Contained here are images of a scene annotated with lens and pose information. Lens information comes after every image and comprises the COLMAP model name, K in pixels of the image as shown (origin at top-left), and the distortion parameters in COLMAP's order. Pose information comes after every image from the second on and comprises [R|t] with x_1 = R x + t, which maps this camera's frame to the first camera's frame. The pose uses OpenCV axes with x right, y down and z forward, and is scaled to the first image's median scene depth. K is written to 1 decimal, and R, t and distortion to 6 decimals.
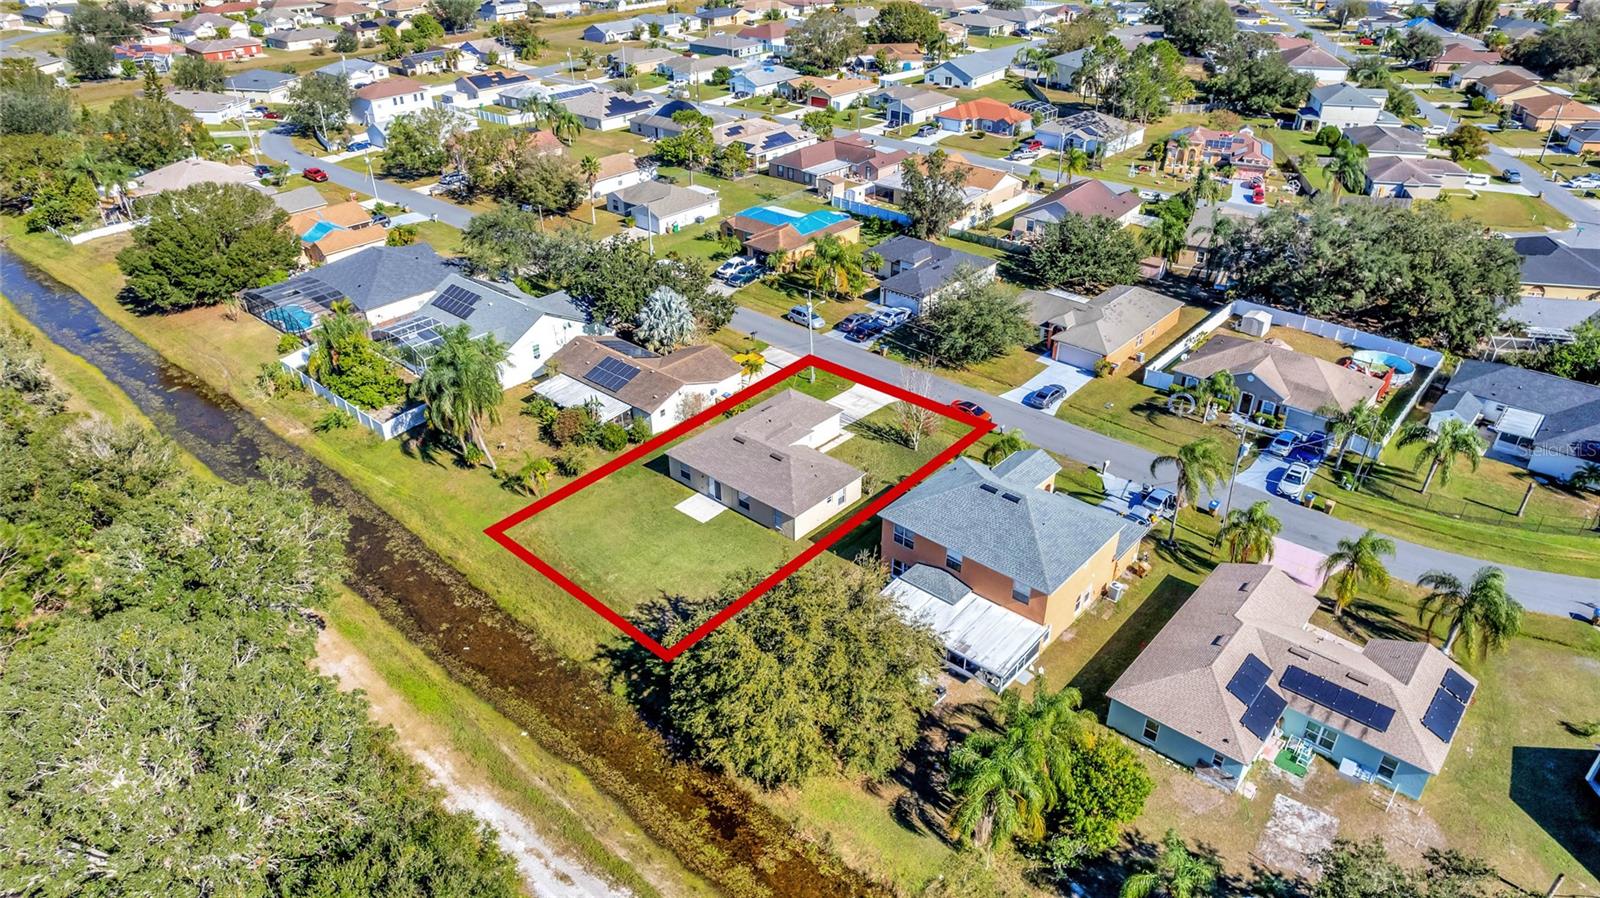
lens RADIAL K [[1027.9, 0, 794.7], [0, 1027.9, 451.4], [0, 0, 1]] dist [-0.075388, 0.067511]
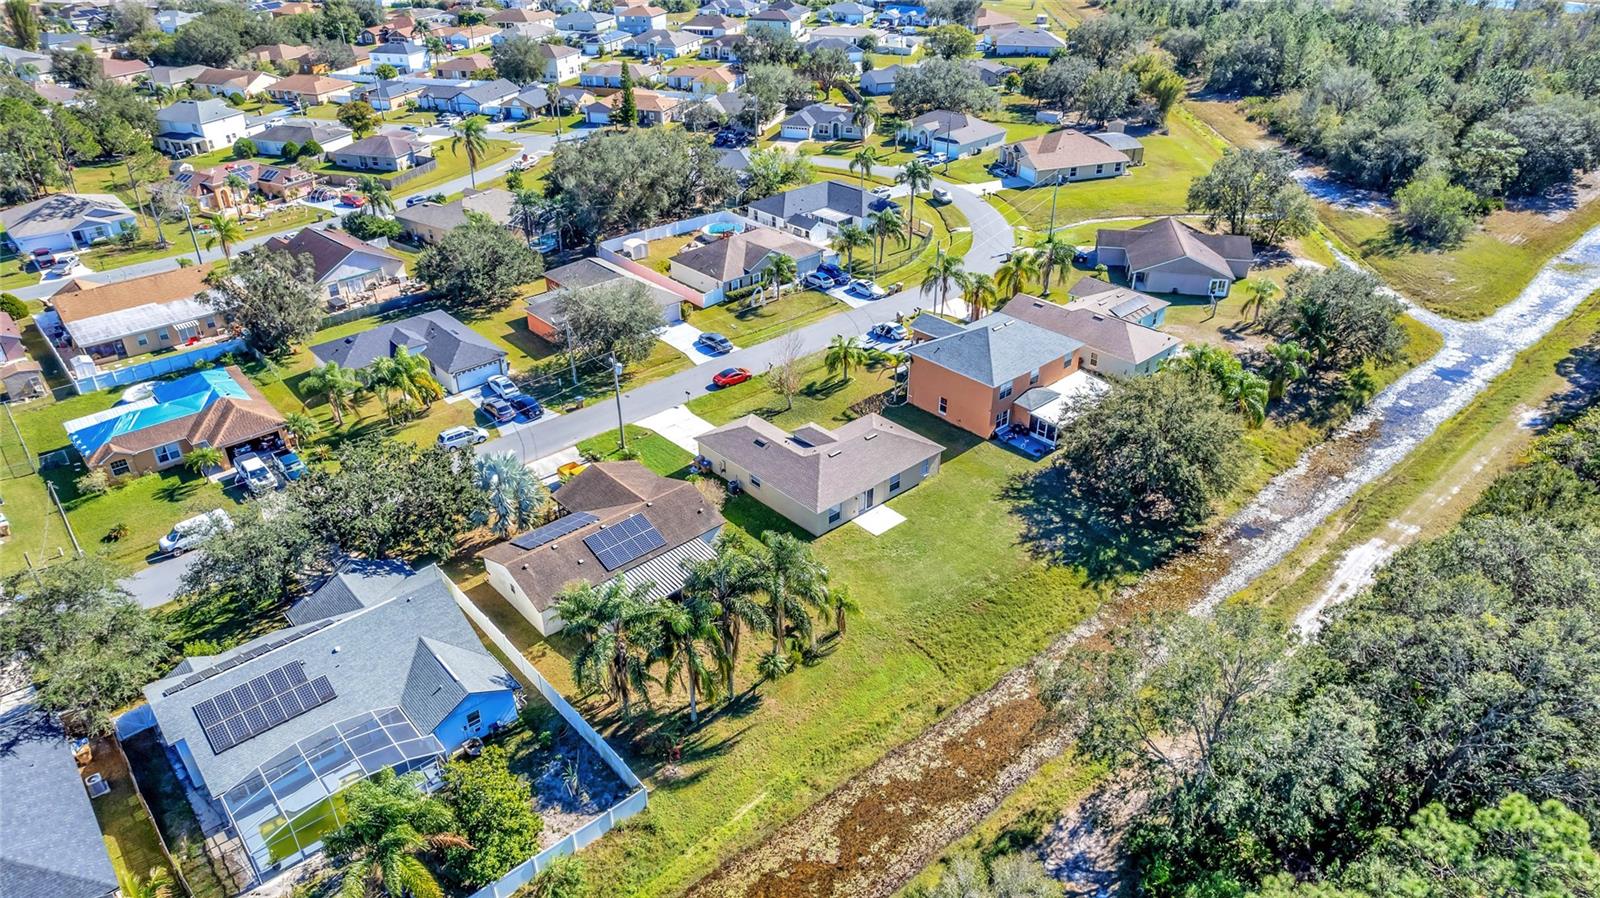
lens RADIAL K [[1027.9, 0, 794.7], [0, 1027.9, 451.4], [0, 0, 1]] dist [-0.075388, 0.067511]
pose [[0.110874, -0.496136, 0.861137, -0.869835], [0.506501, 0.773715, 0.380555, -0.390853], [-0.855081, 0.393973, 0.337078, 0.676810]]
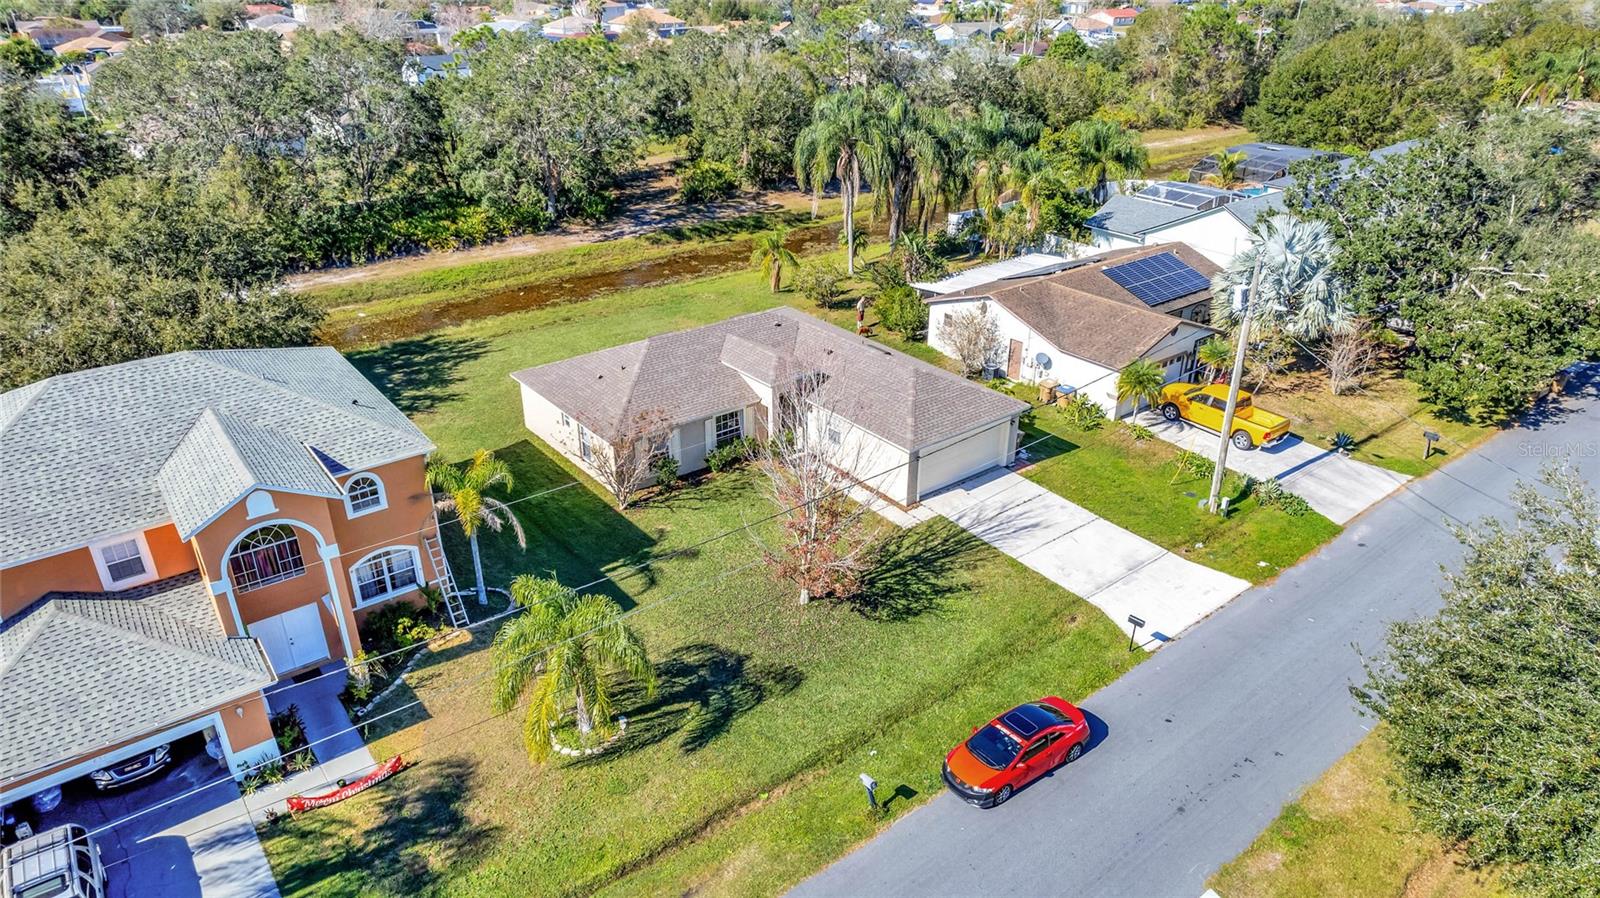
lens RADIAL K [[1027.9, 0, 794.7], [0, 1027.9, 451.4], [0, 0, 1]] dist [-0.075388, 0.067511]
pose [[-0.175840, 0.439708, -0.880759, 0.428715], [-0.498947, 0.731456, 0.464783, -0.212926], [0.848606, 0.521180, 0.090772, 0.975727]]
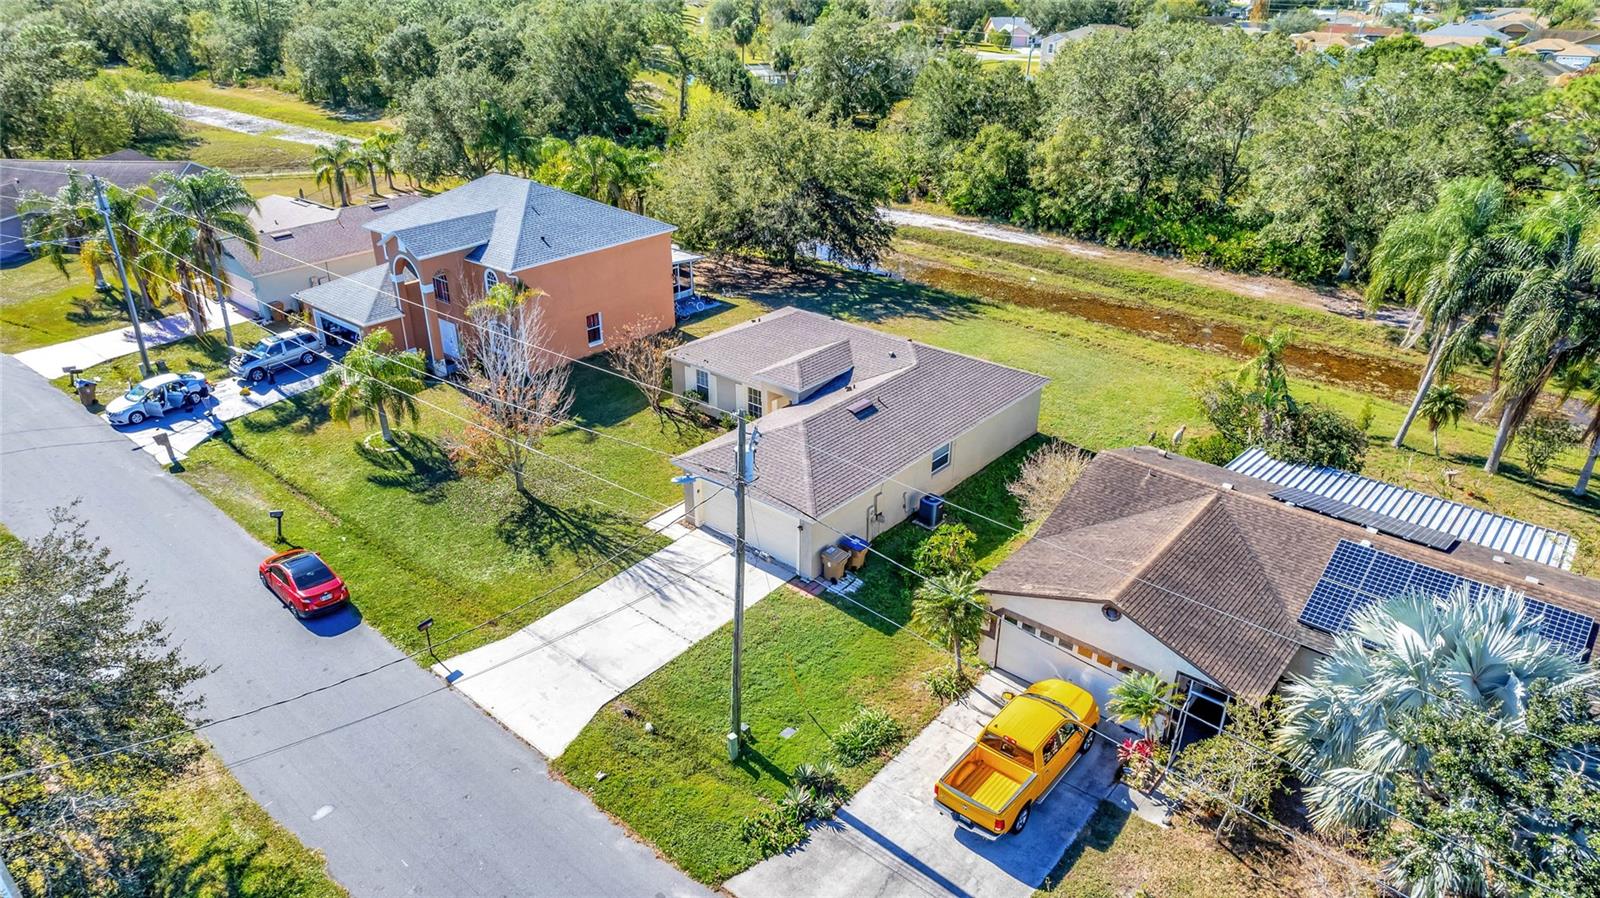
lens RADIAL K [[1027.9, 0, 794.7], [0, 1027.9, 451.4], [0, 0, 1]] dist [-0.075388, 0.067511]
pose [[-0.999804, 0.014091, -0.013942, 0.006522], [-0.003914, 0.549150, 0.835715, -0.391016], [0.019432, 0.835605, -0.548987, 1.279715]]
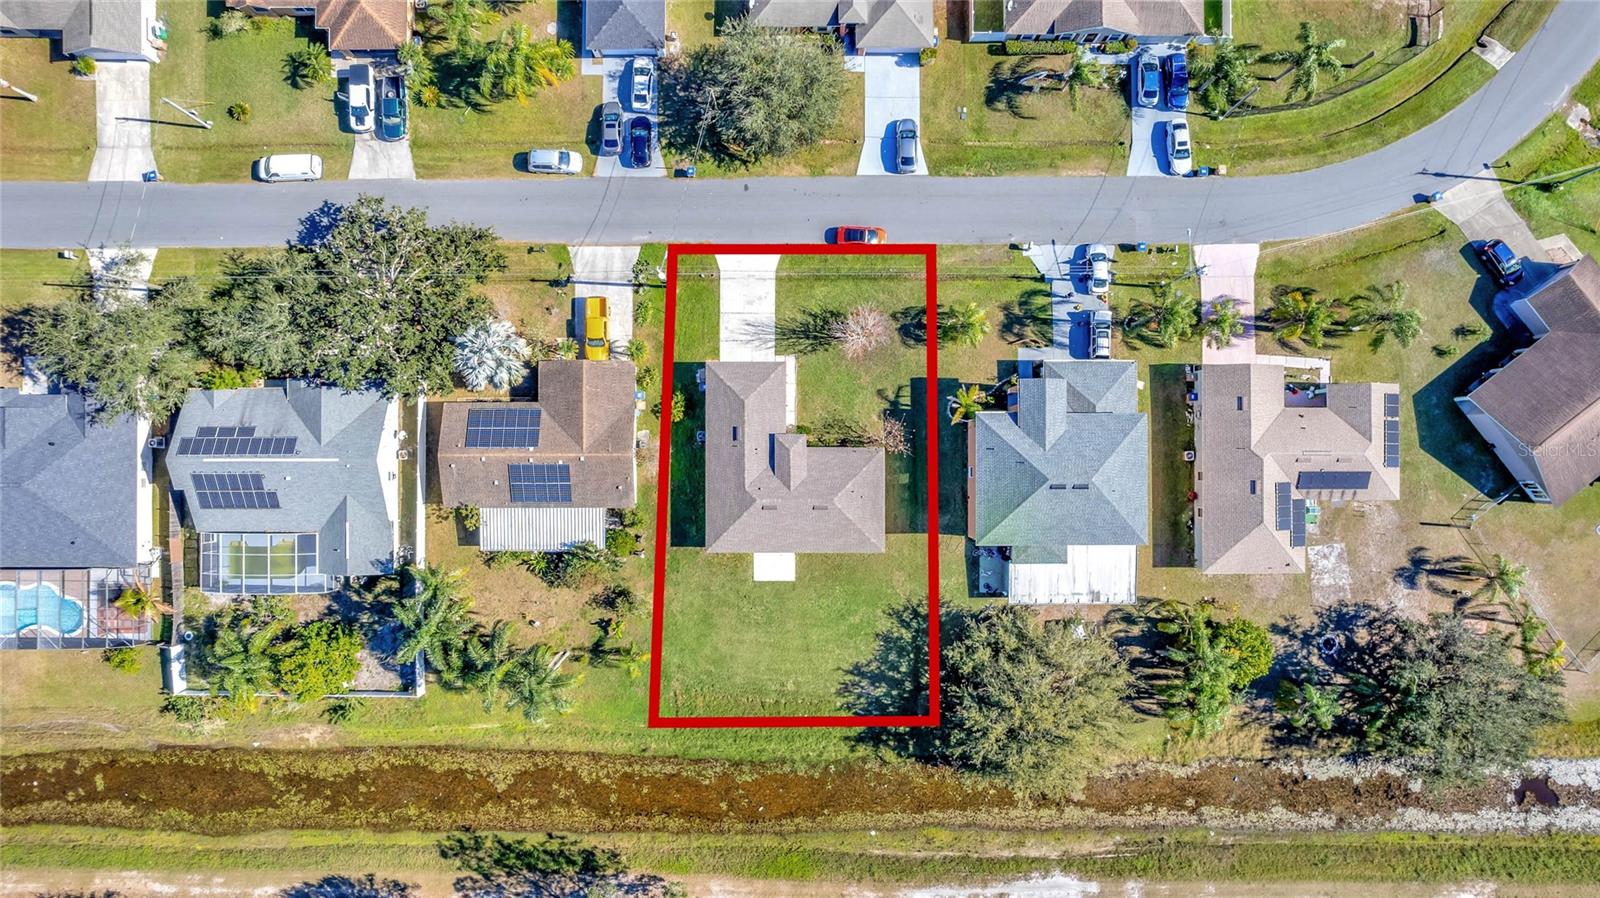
lens RADIAL K [[1027.9, 0, 794.7], [0, 1027.9, 451.4], [0, 0, 1]] dist [-0.075388, 0.067511]
pose [[0.745155, -0.666848, 0.007680, -0.006683], [0.337064, 0.386532, 0.858476, -0.840003], [-0.575441, -0.637108, 0.512797, 0.496460]]
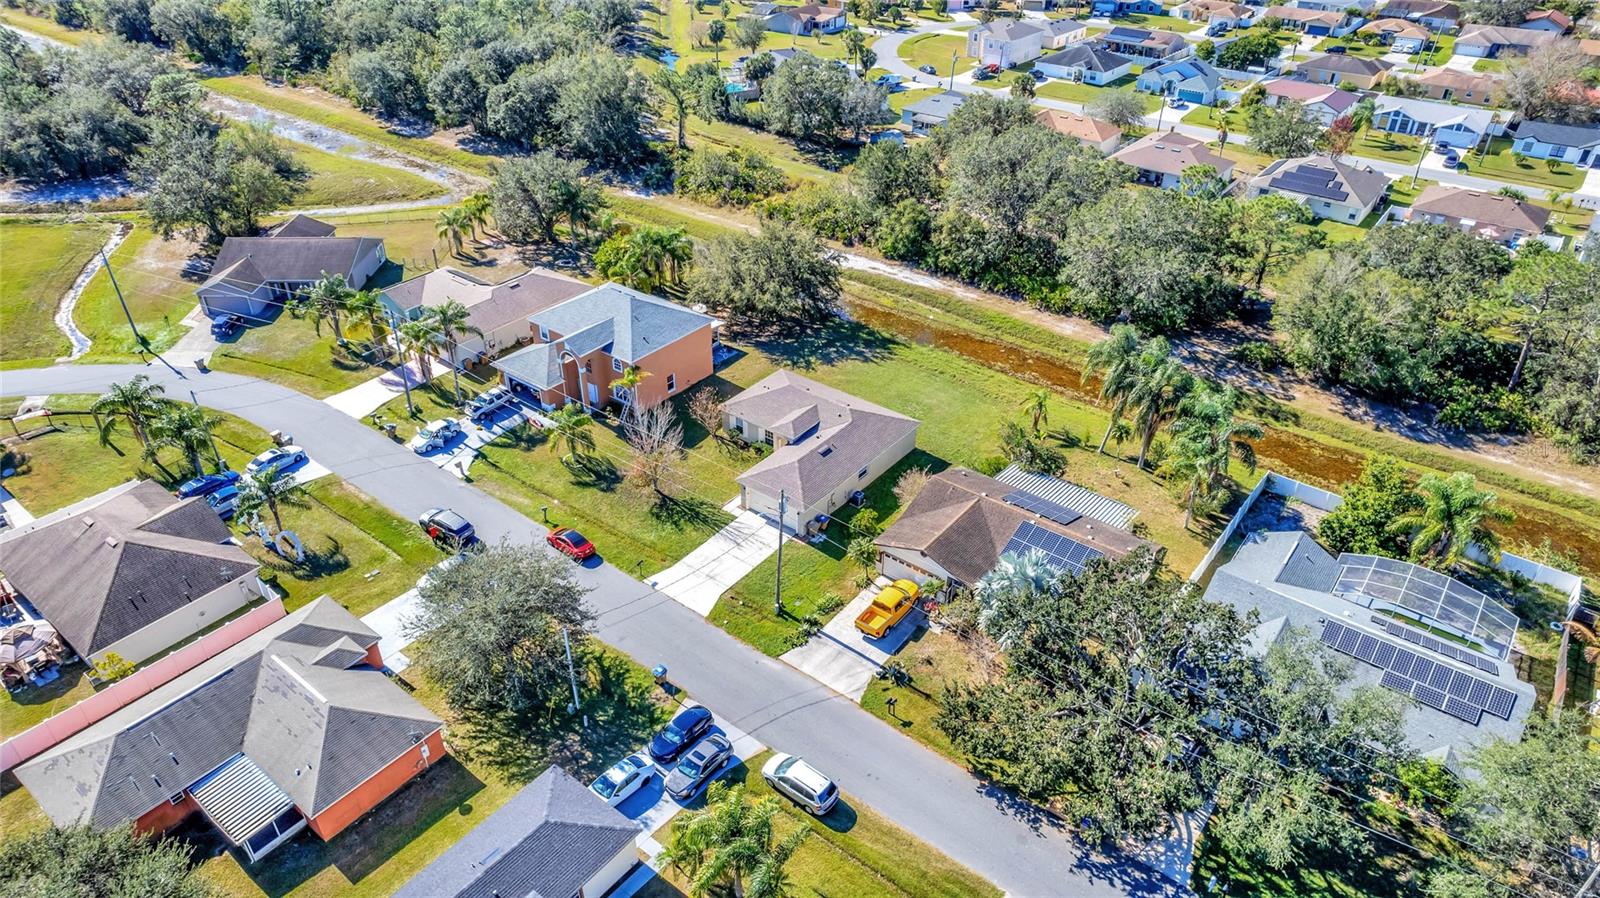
lens RADIAL K [[1027.9, 0, 794.7], [0, 1027.9, 451.4], [0, 0, 1]] dist [-0.075388, 0.067511]
pose [[-0.997966, 0.038617, -0.050717, 0.043681], [-0.028168, 0.446596, 0.894292, -0.841566], [0.057185, 0.893902, -0.444599, 1.426756]]
